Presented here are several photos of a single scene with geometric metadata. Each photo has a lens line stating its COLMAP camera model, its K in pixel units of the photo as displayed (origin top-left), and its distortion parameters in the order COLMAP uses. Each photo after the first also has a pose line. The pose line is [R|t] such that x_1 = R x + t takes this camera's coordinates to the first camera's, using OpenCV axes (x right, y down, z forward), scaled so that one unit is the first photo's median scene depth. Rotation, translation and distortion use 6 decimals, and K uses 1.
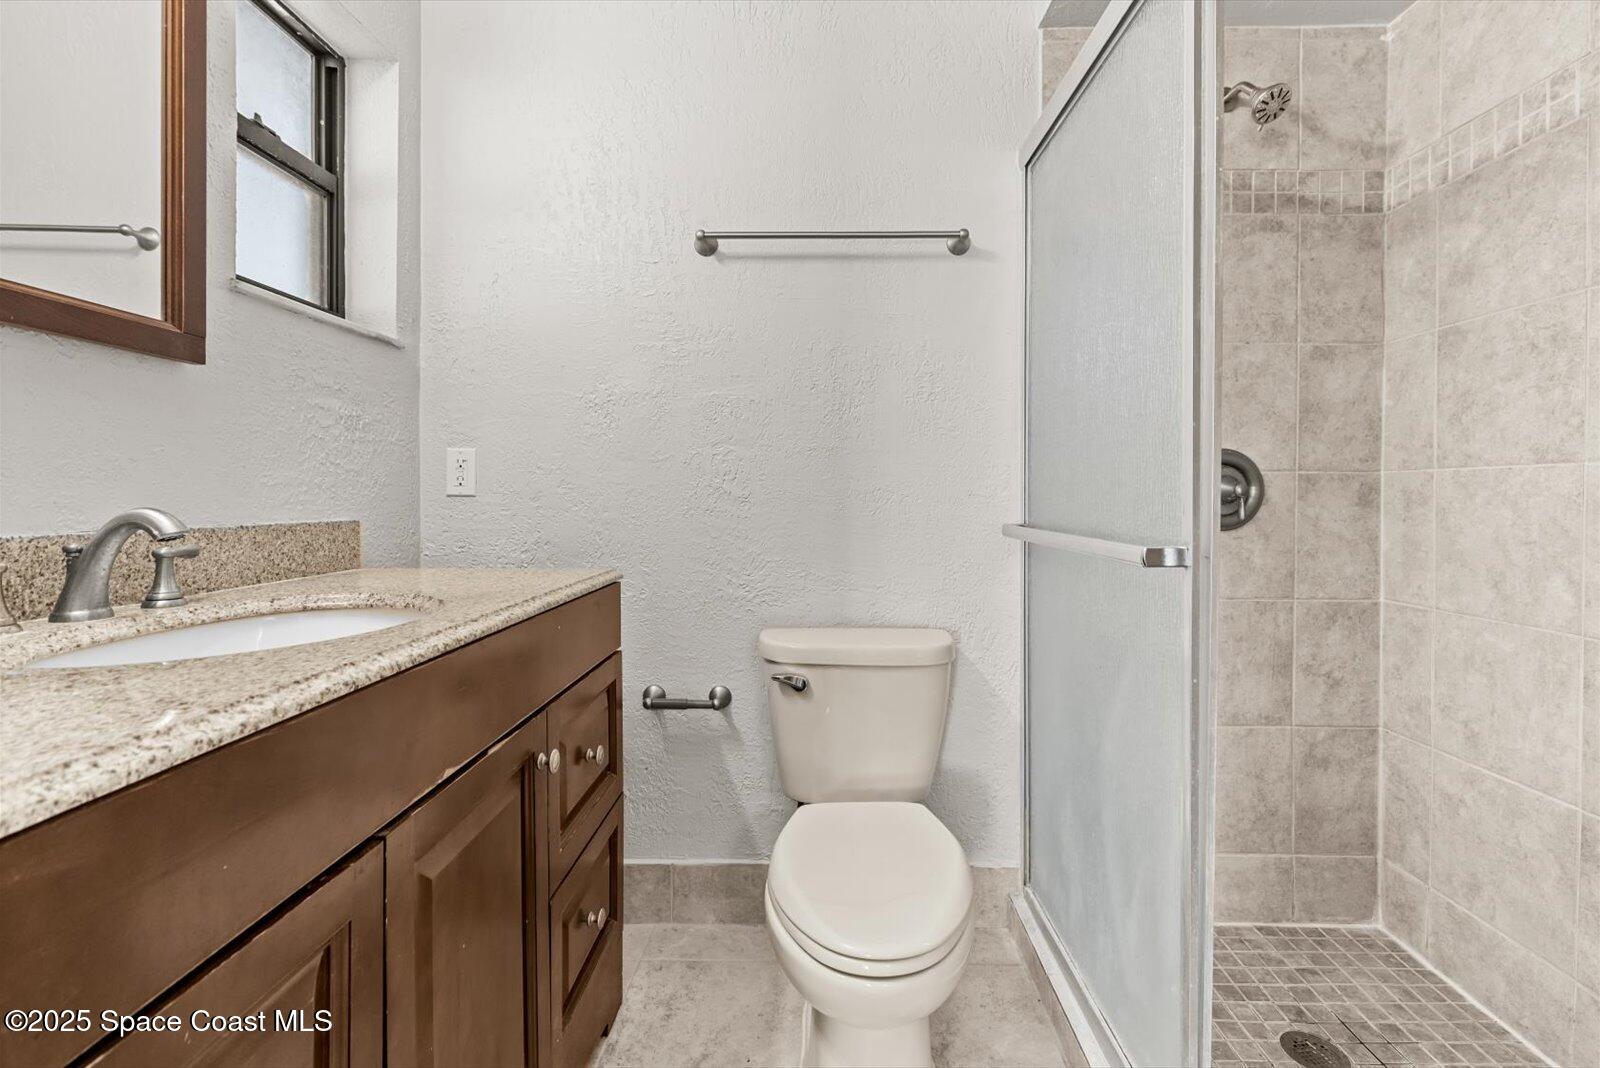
lens RADIAL K [[717.2, 0, 817.0], [0, 717.2, 501.1], [0, 0, 1]] dist [-0.000472, -0.001338]
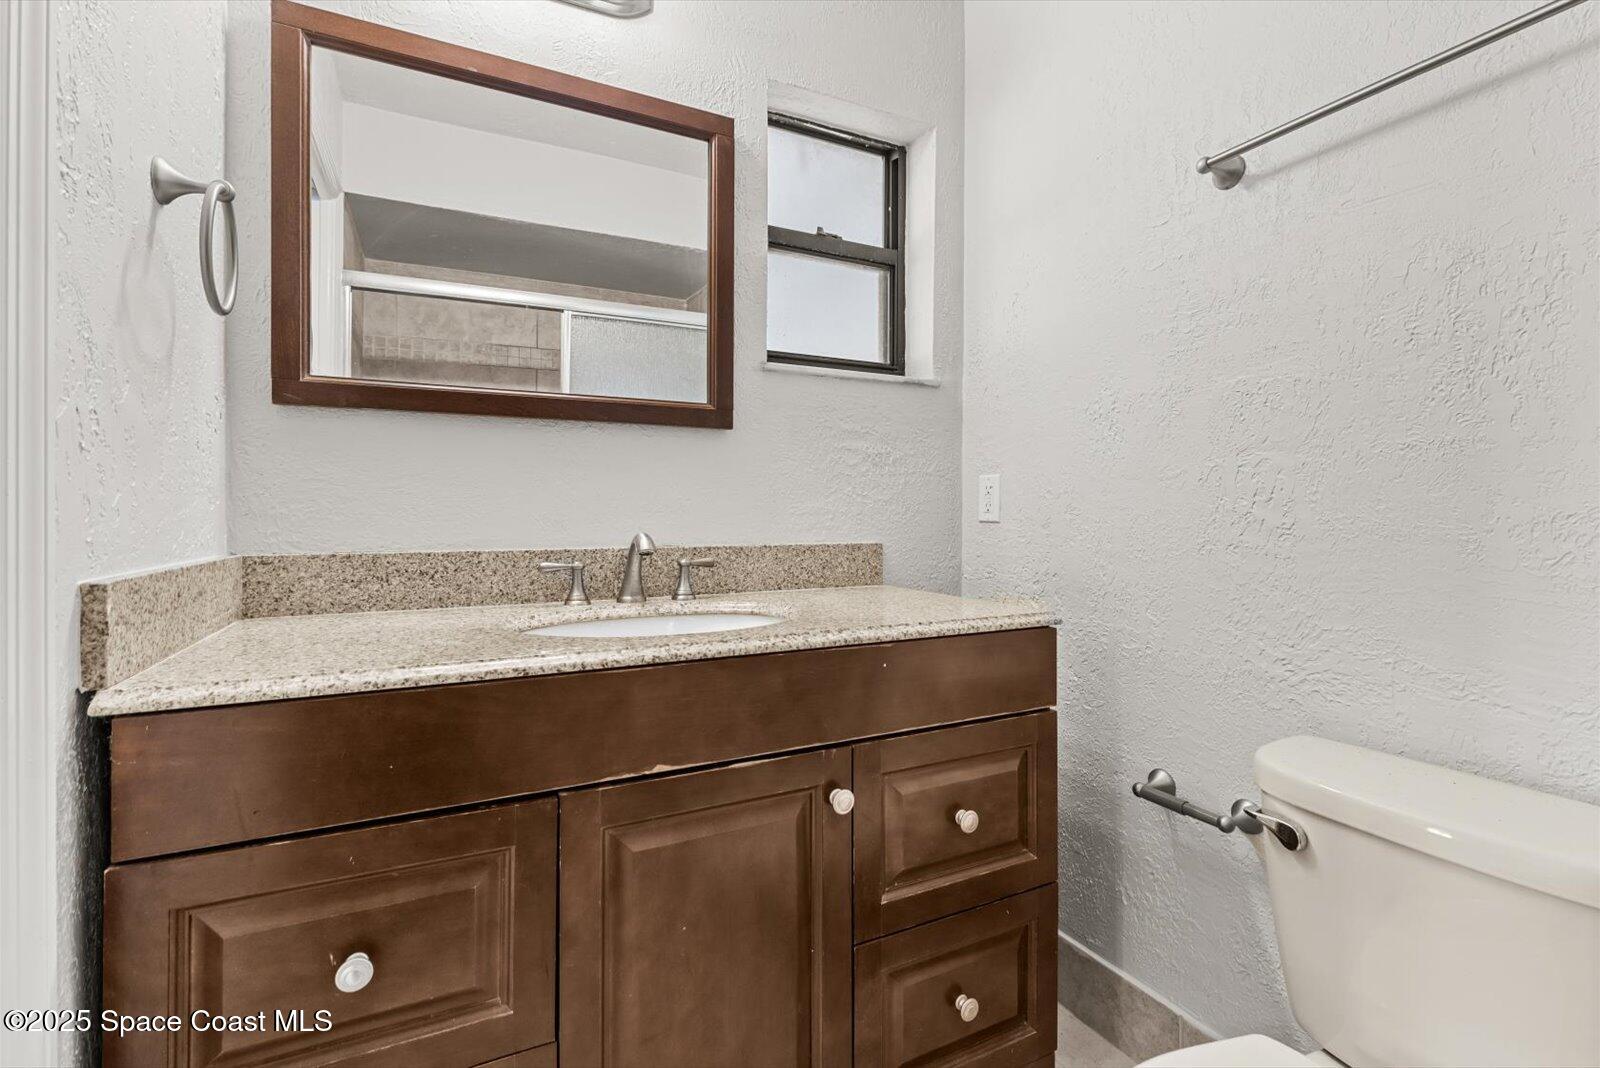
lens RADIAL K [[717.2, 0, 800.5], [0, 717.2, 511.4], [0, 0, 1]] dist [-0.000472, -0.001338]
pose [[0.459875, -0.003872, -0.887975, 0.328451], [-0.005404, 0.999960, -0.007159, -0.015914], [0.887967, 0.008091, 0.459835, 0.349306]]
